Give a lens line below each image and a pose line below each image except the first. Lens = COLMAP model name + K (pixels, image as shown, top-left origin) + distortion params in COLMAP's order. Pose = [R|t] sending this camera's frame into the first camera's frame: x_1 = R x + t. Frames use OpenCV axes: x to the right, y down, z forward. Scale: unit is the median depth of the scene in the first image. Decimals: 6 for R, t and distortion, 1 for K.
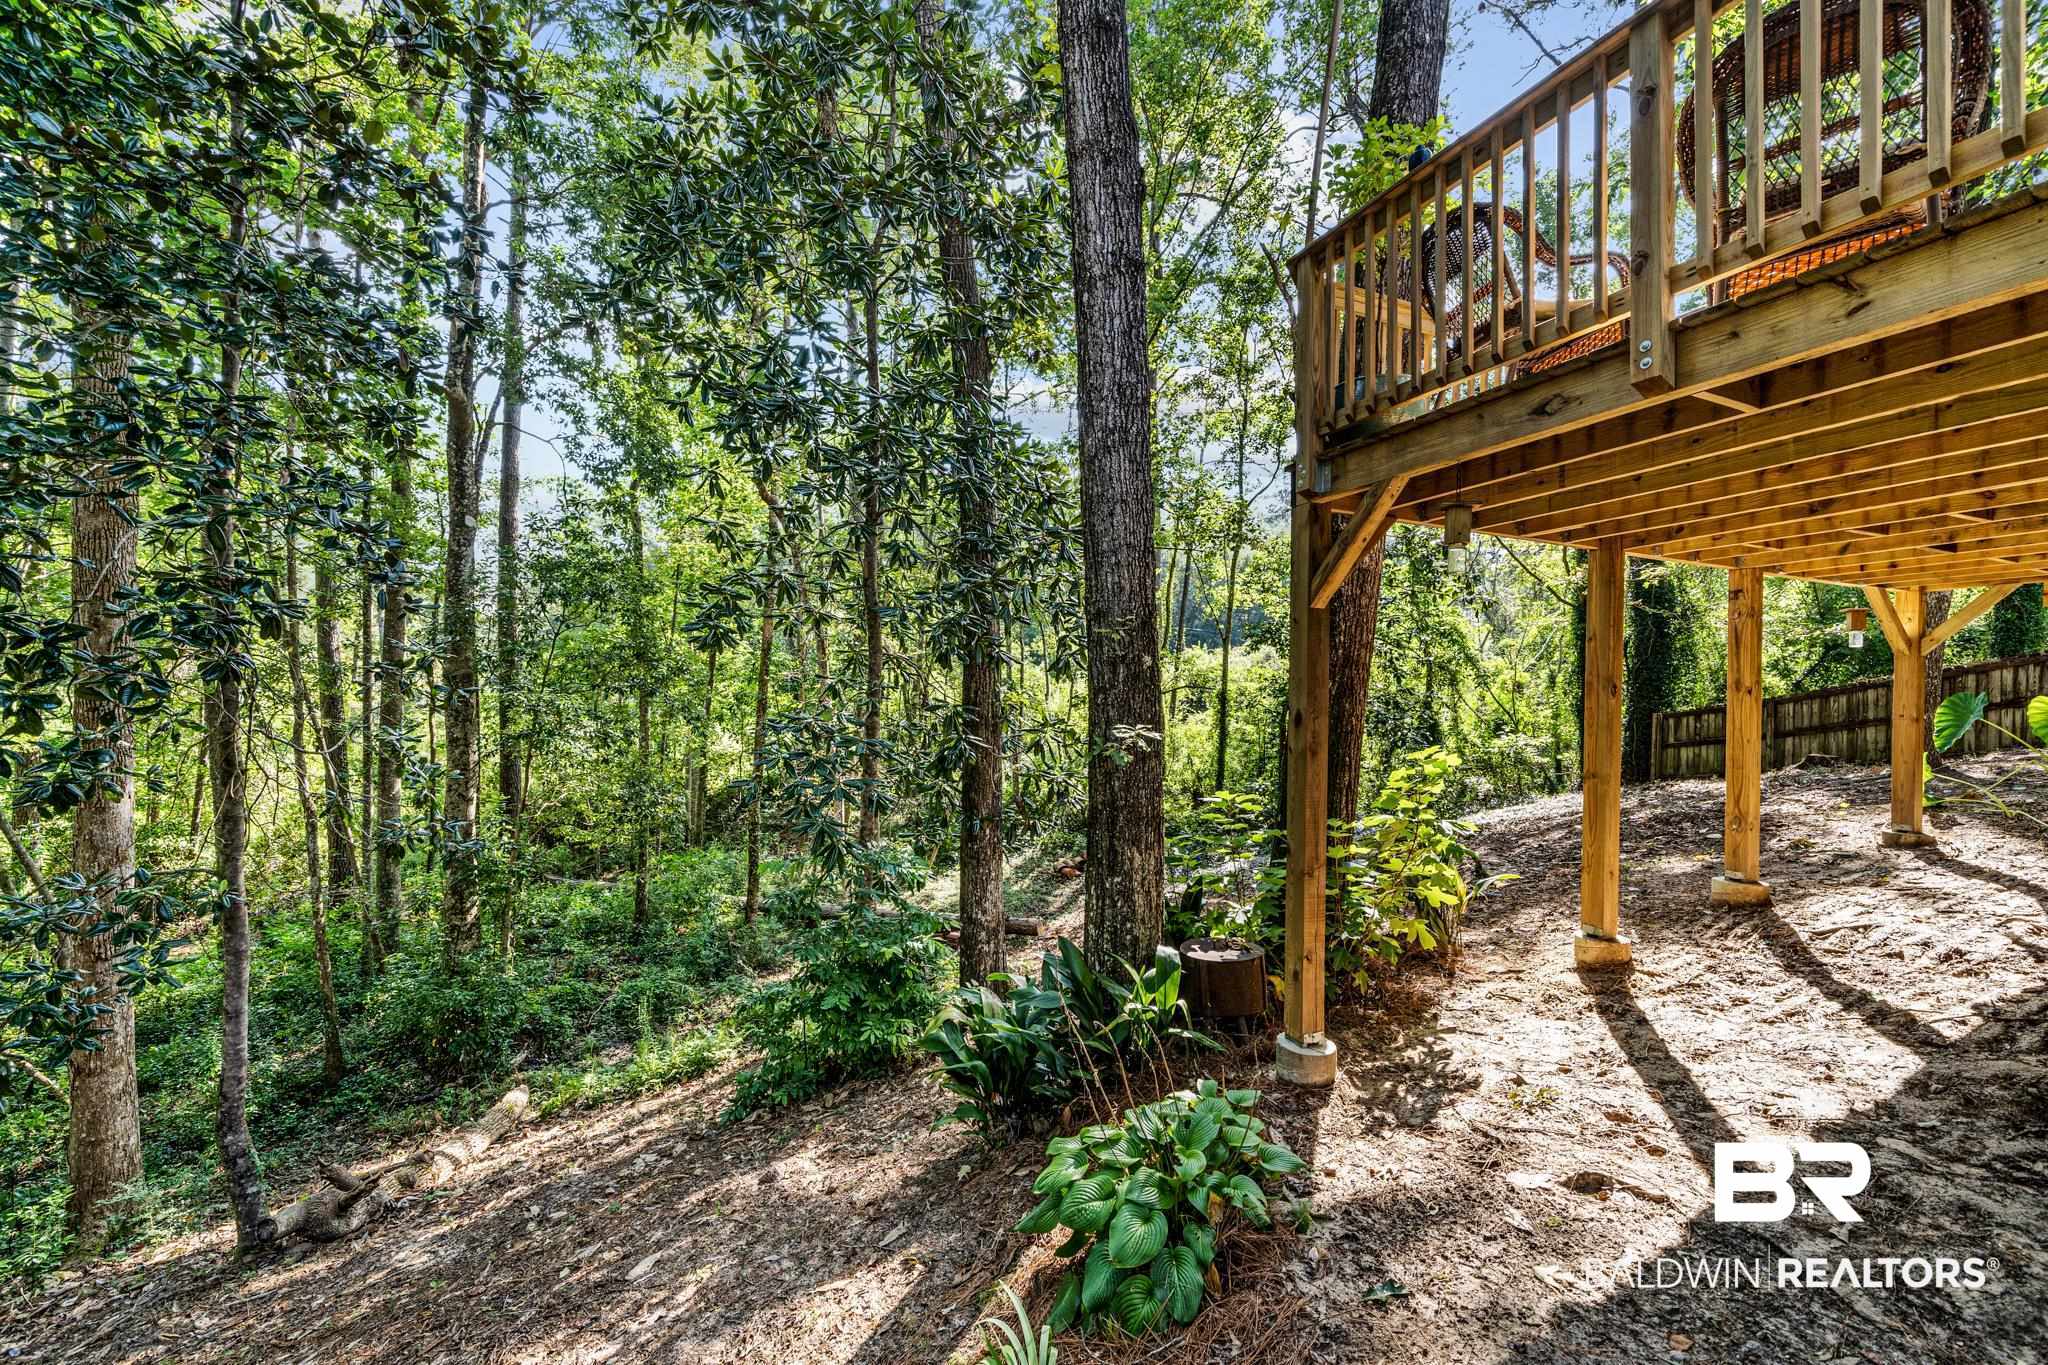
lens RADIAL K [[813.6, 0, 1019.7], [0, 813.6, 697.2], [0, 0, 1]] dist [-0.005262, 0.000499]
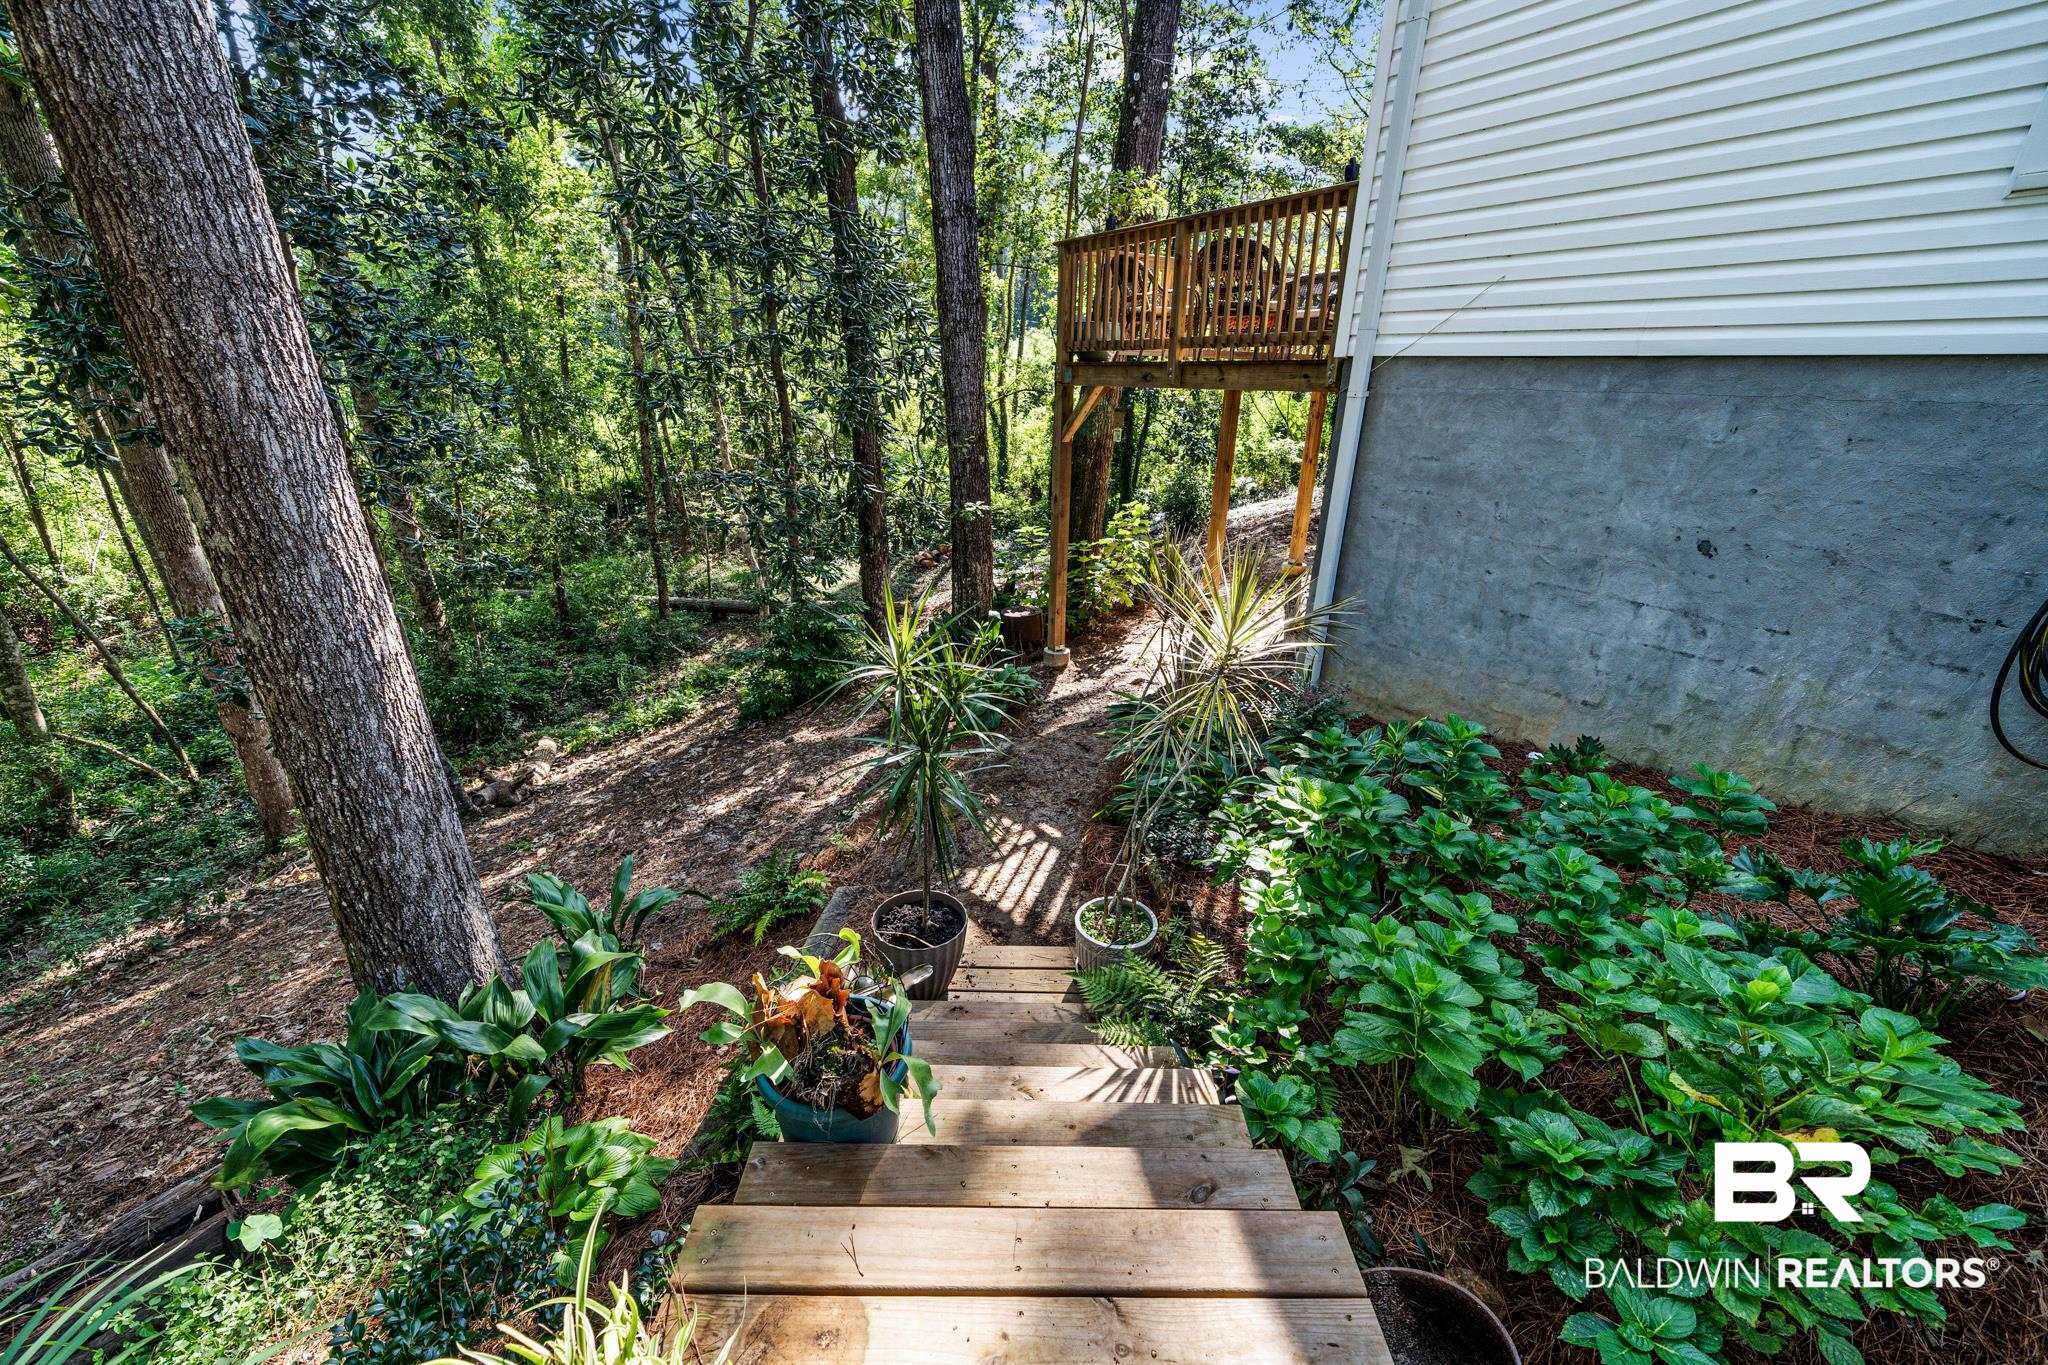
lens RADIAL K [[813.6, 0, 1019.6], [0, 813.6, 678.3], [0, 0, 1]] dist [-0.005262, 0.000499]
pose [[0.982945, -0.065458, 0.171857, -0.098900], [0.000252, 0.934987, 0.354683, -0.219613], [-0.183901, -0.348590, 0.919057, -0.805060]]
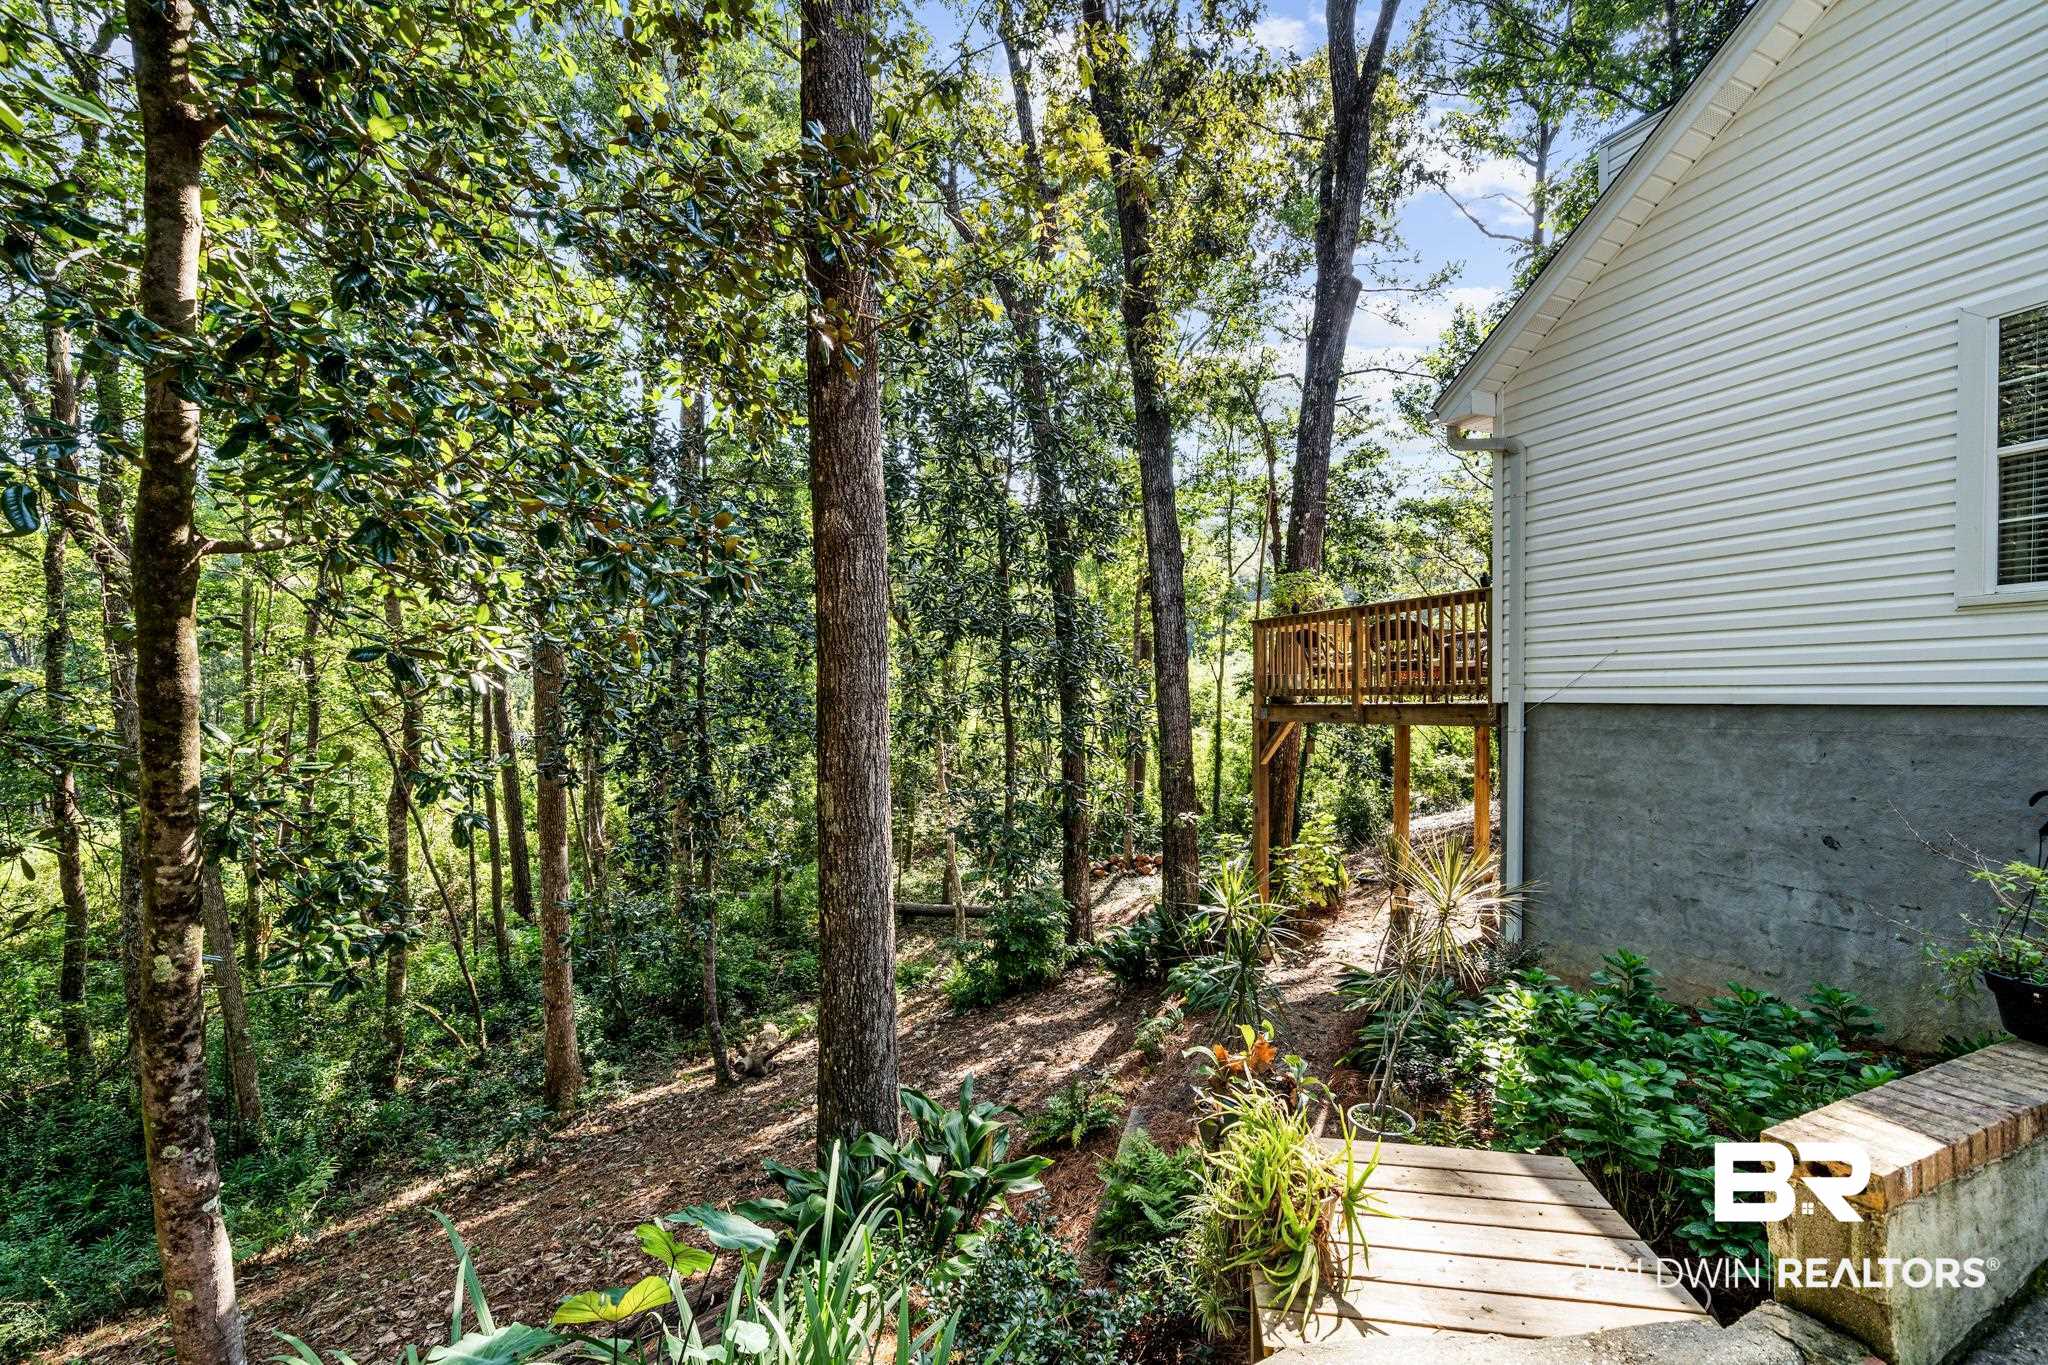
lens RADIAL K [[813.6, 0, 1006.8], [0, 813.6, 706.5], [0, 0, 1]] dist [-0.005262, 0.000499]
pose [[0.999628, -0.026636, -0.005796, -0.304855], [0.026700, 0.999580, 0.011274, -0.263983], [0.005493, -0.011425, 0.999920, -1.147375]]
